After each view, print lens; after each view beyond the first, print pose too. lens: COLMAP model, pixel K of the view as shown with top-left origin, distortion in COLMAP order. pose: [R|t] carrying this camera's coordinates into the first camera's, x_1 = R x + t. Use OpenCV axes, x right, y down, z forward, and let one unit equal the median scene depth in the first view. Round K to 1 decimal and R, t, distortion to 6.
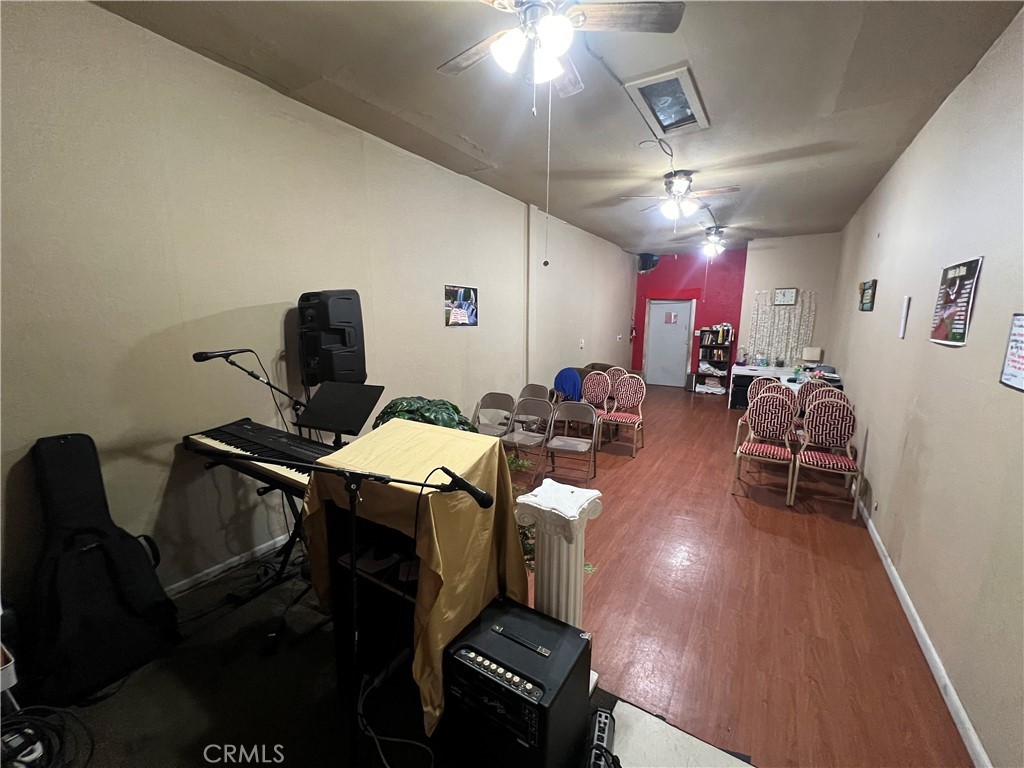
lens RADIAL K [[410.2, 0, 511.7], [0, 410.2, 386.1], [0, 0, 1]] dist [-0.004303, 0.001357]
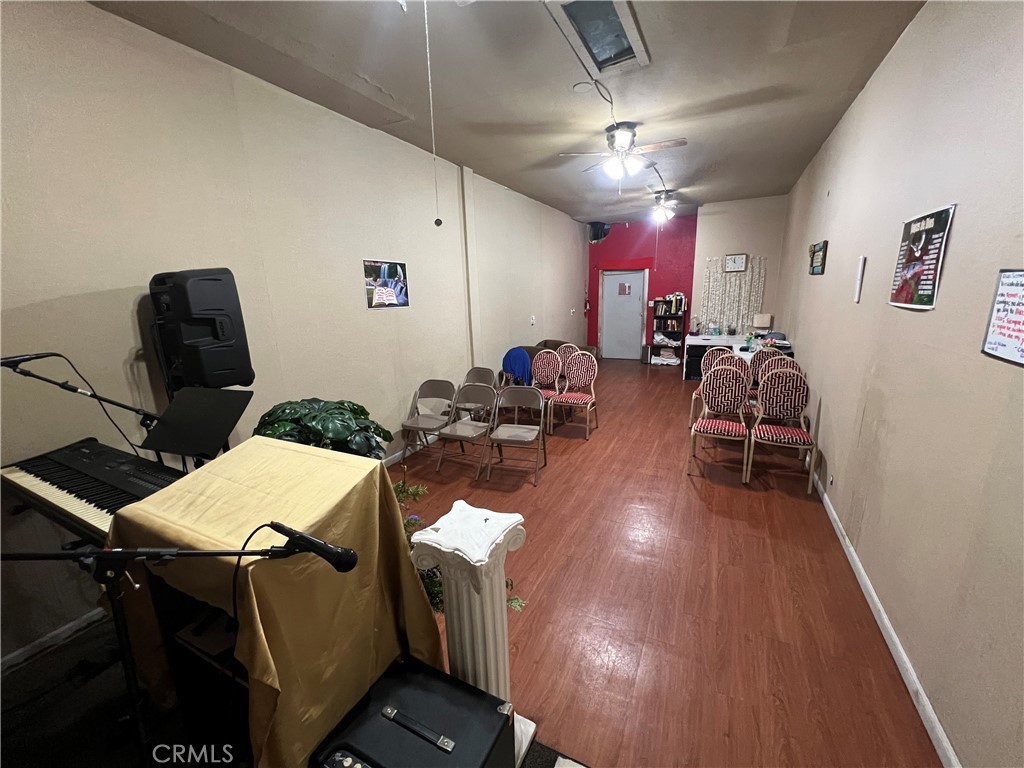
lens RADIAL K [[410.2, 0, 511.6], [0, 410.2, 386.2], [0, 0, 1]] dist [-0.004303, 0.001357]
pose [[0.994816, -0.056063, 0.084841, 0.081518], [0.051208, 0.996981, 0.058360, -0.021429], [-0.087856, -0.053713, 0.994684, 0.132329]]
